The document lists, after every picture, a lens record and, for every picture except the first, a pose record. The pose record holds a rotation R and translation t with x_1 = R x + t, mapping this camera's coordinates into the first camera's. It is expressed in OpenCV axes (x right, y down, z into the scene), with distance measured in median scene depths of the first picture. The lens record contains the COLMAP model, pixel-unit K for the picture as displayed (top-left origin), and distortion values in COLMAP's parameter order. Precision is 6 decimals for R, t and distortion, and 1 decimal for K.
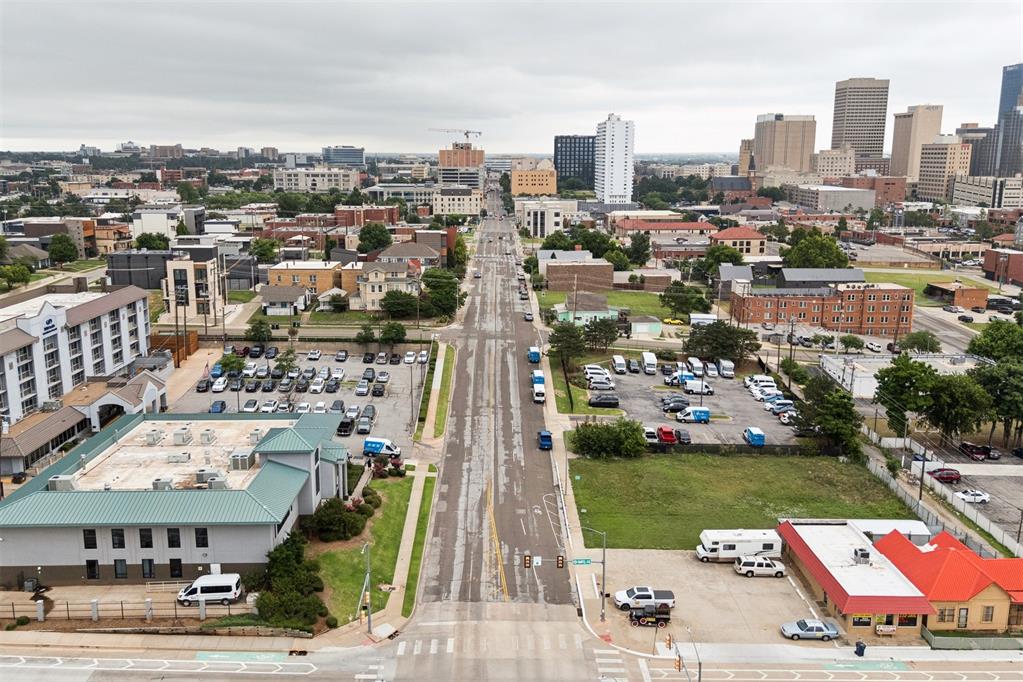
lens RADIAL K [[889.3, 0, 497.7], [0, 889.3, 344.5], [0, 0, 1]] dist [0.052907, -0.010987]
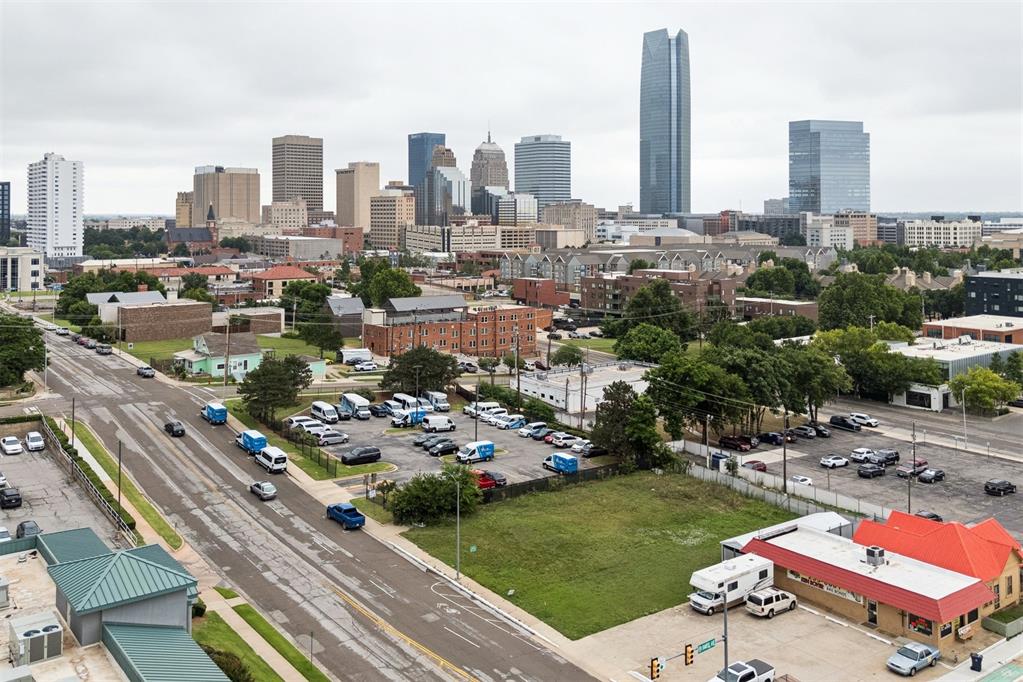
lens RADIAL K [[929.4, 0, 510.2], [0, 929.4, 257.3], [0, 0, 1]] dist [0.049530, -0.014740]
pose [[0.798823, -0.026800, 0.600968, -0.157532], [0.126204, 0.984241, -0.123863, 0.007748], [-0.588178, 0.174789, 0.789617, 0.169370]]
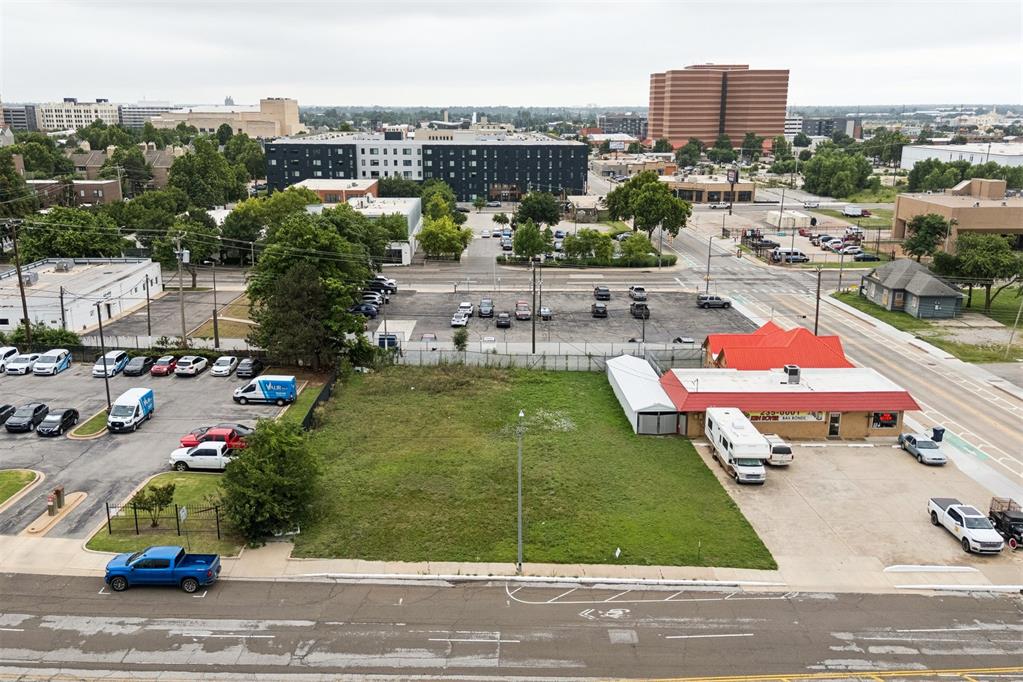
lens RADIAL K [[889.3, 0, 497.7], [0, 889.3, 344.5], [0, 0, 1]] dist [0.052907, -0.010987]
pose [[-0.015088, -0.251567, 0.967722, -0.151556], [0.208440, 0.945778, 0.249113, -0.021694], [-0.977919, 0.205471, 0.038167, 0.469663]]
